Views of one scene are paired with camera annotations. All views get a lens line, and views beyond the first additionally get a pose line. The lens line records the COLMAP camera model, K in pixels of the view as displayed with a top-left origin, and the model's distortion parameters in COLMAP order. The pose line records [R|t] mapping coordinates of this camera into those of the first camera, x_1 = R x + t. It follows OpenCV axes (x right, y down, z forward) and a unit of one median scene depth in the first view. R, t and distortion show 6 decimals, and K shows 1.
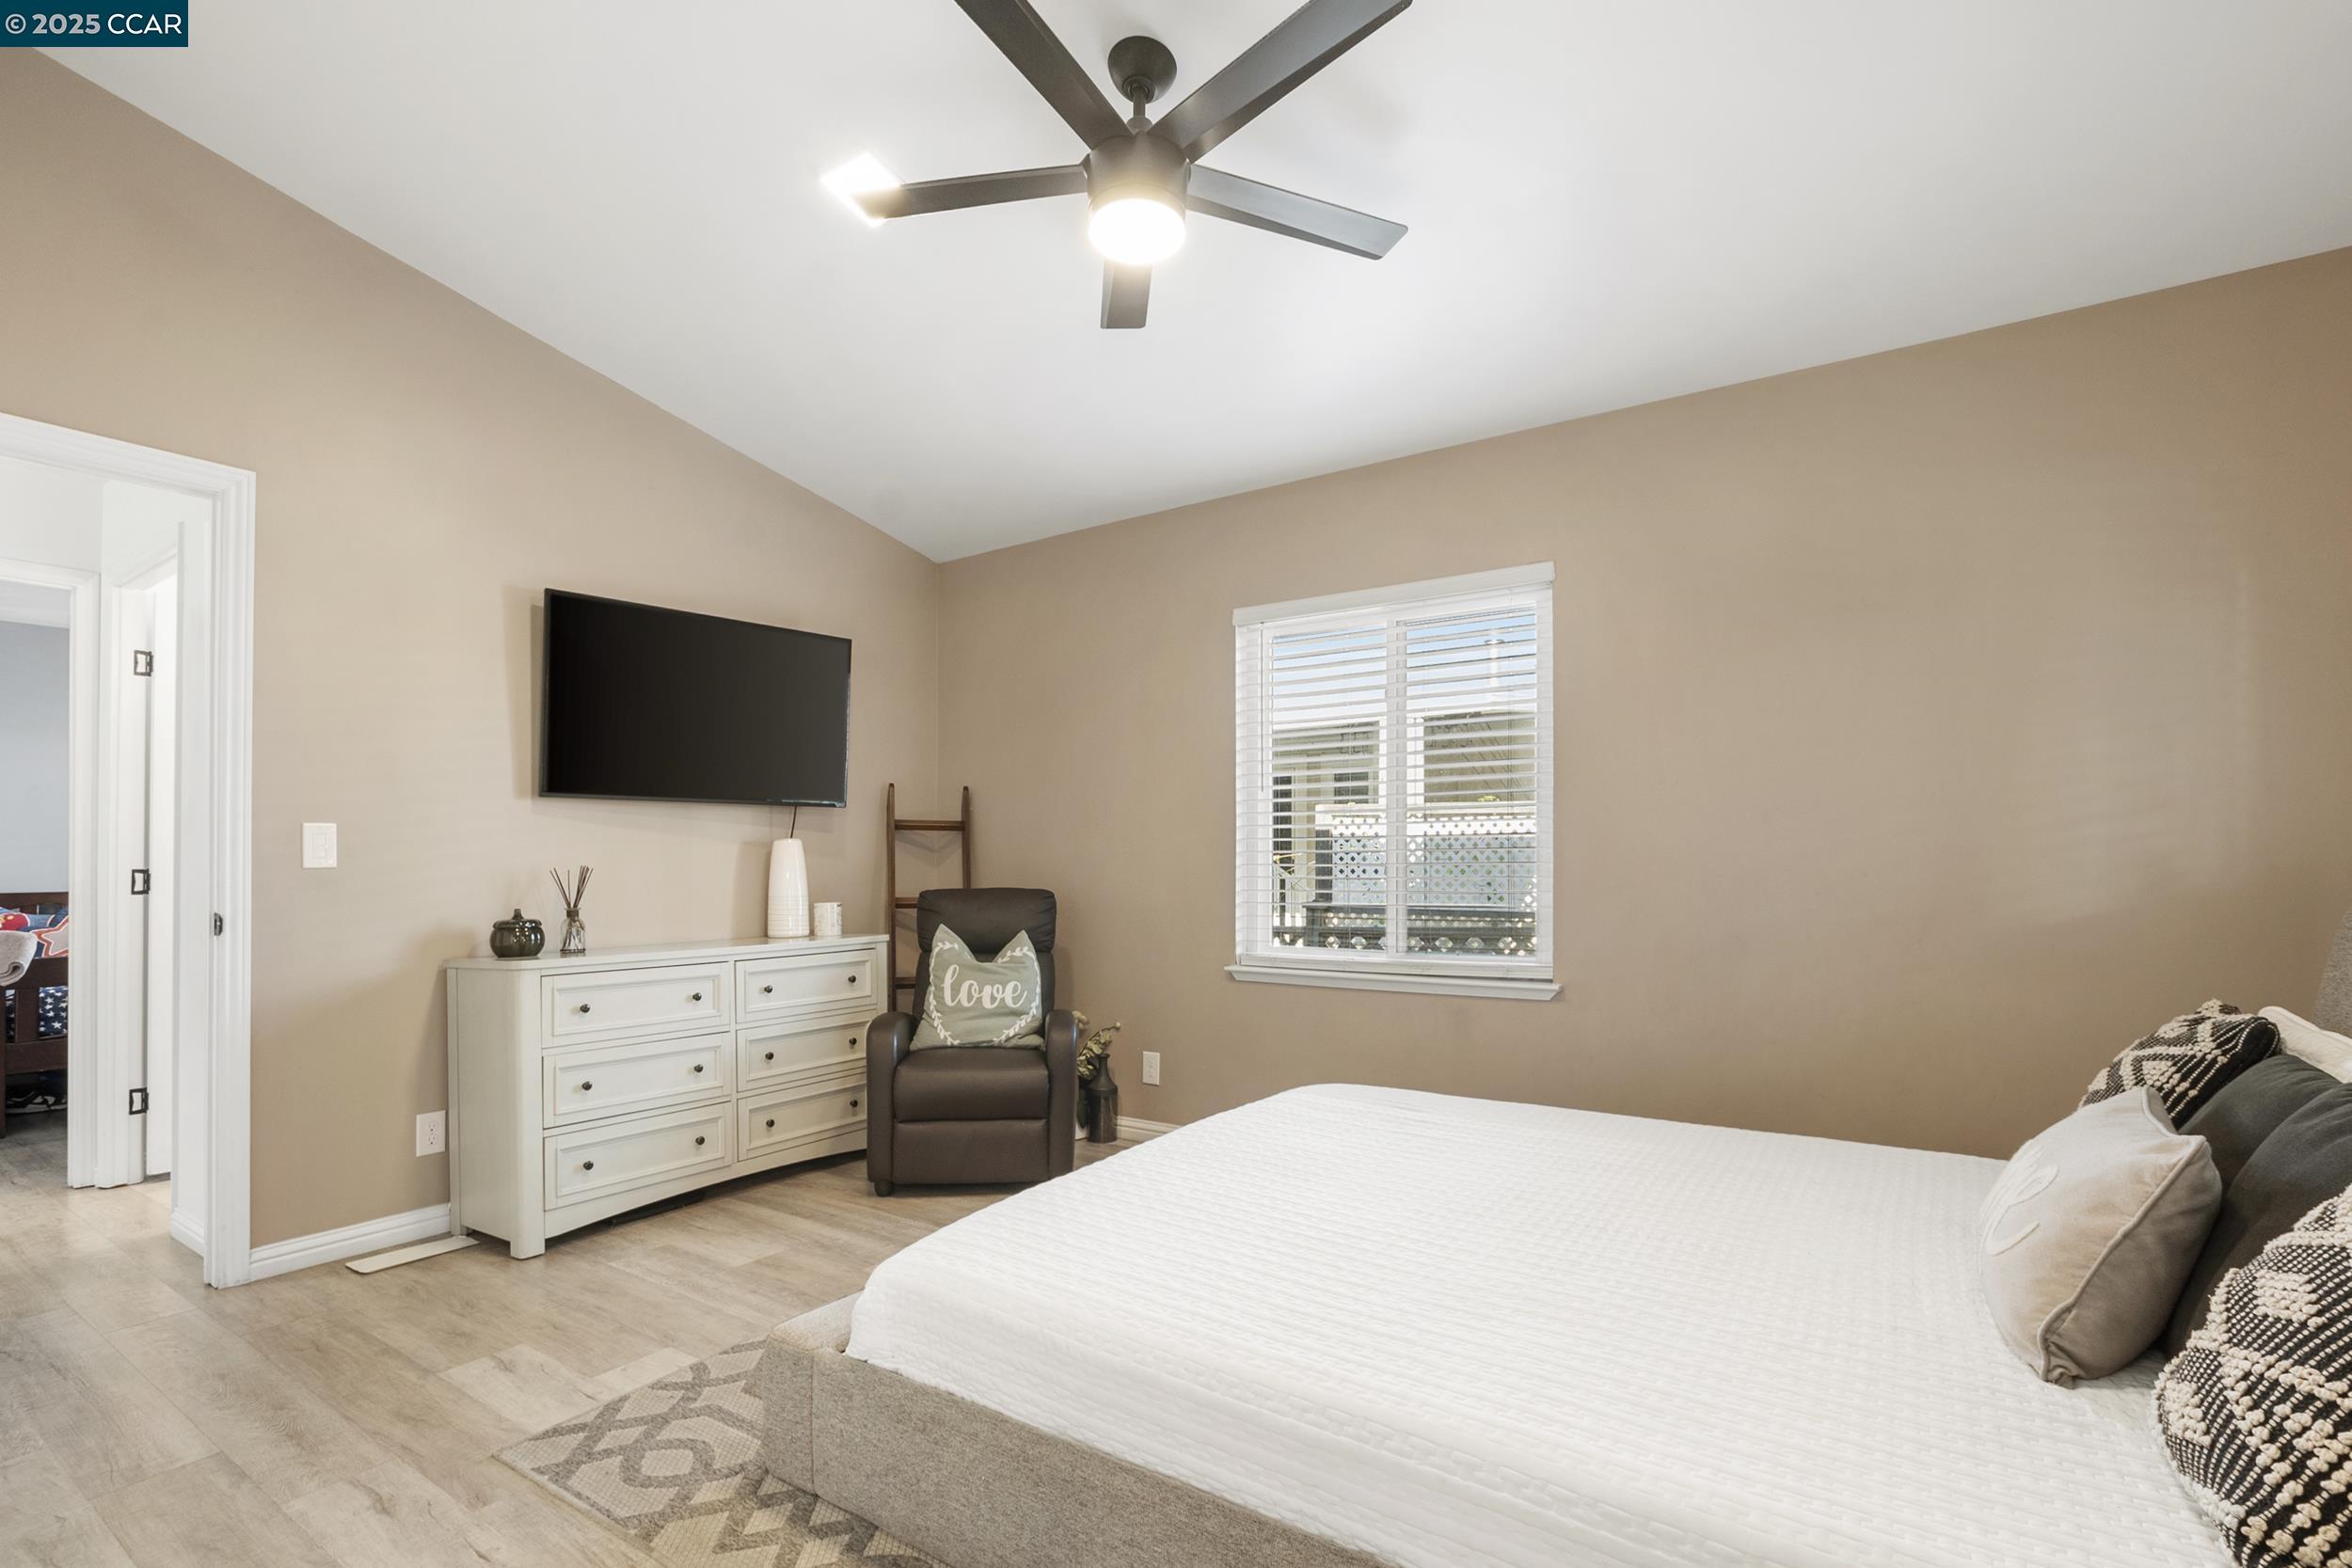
lens RADIAL K [[1146.6, 0, 1177.5], [0, 1146.6, 838.0], [0, 0, 1]] dist [-0.013857, 0.000445]
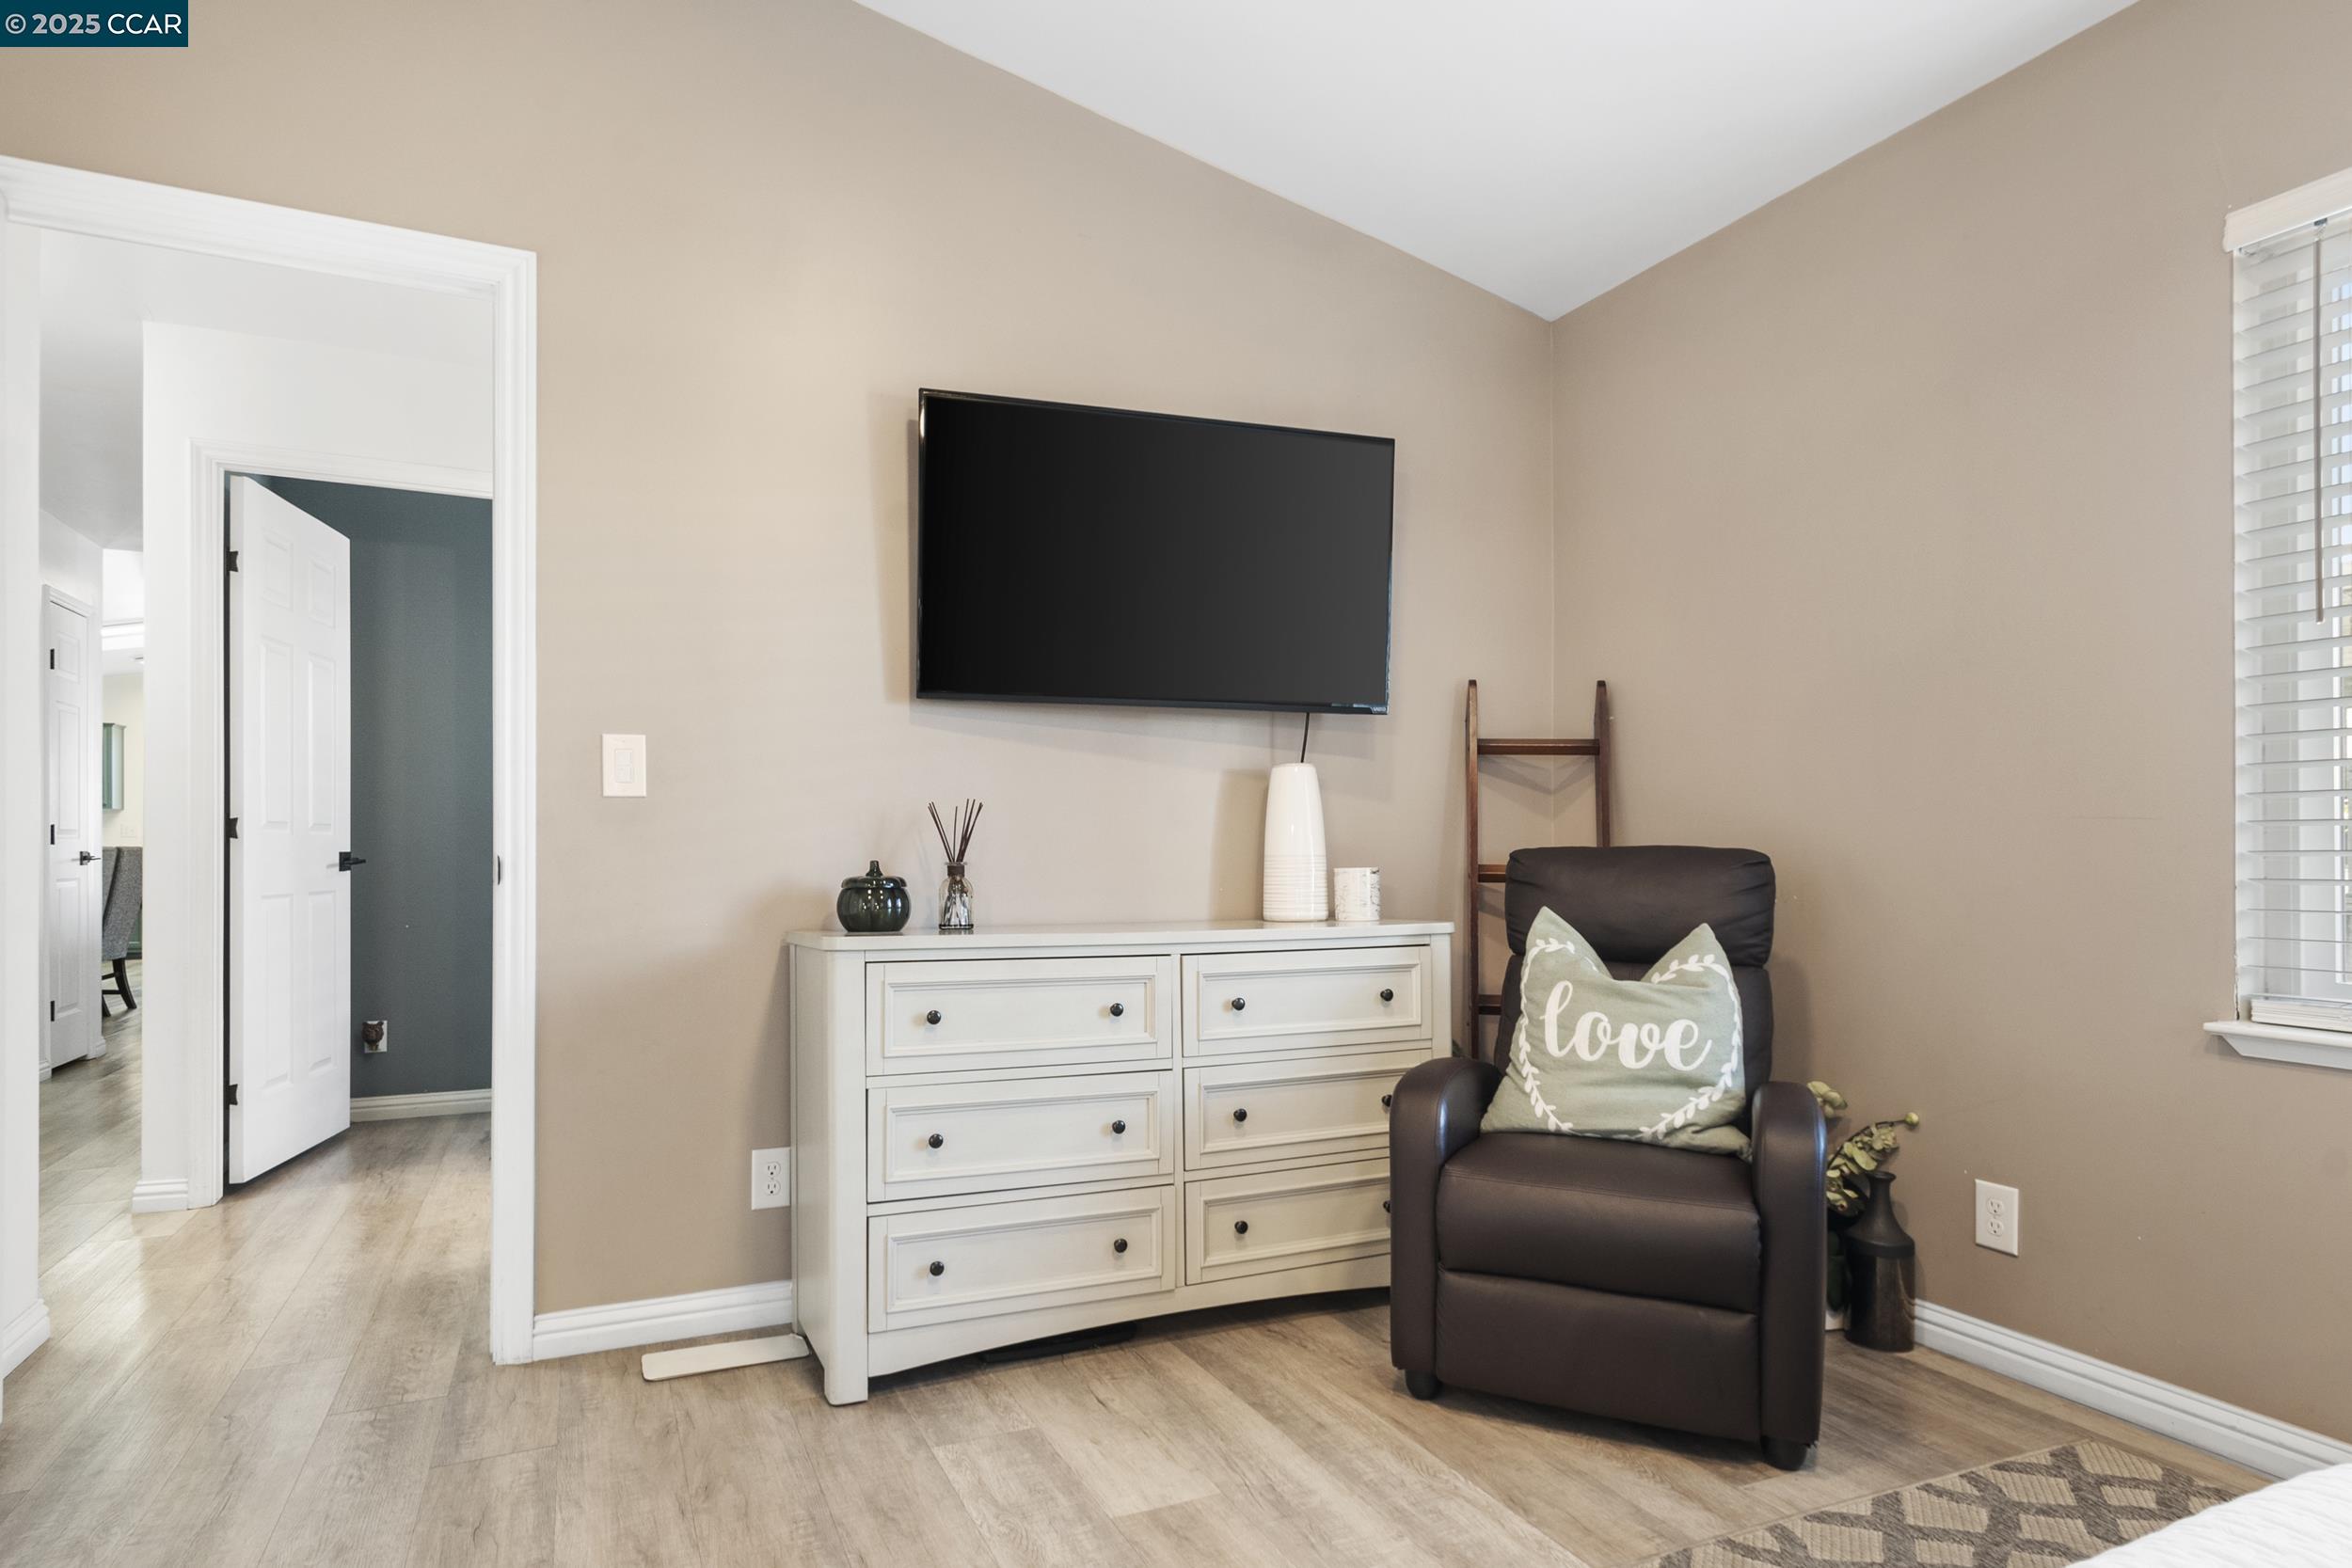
lens RADIAL K [[1237.2, 0, 1116.7], [0, 1237.2, 835.2], [0, 0, 1]] dist [-0.019227, 0.035107]
pose [[0.829721, -0.004719, -0.558159, -0.044591], [0.006960, 0.999974, 0.001893, 0.039574], [0.558135, -0.005455, 0.829732, 0.403111]]
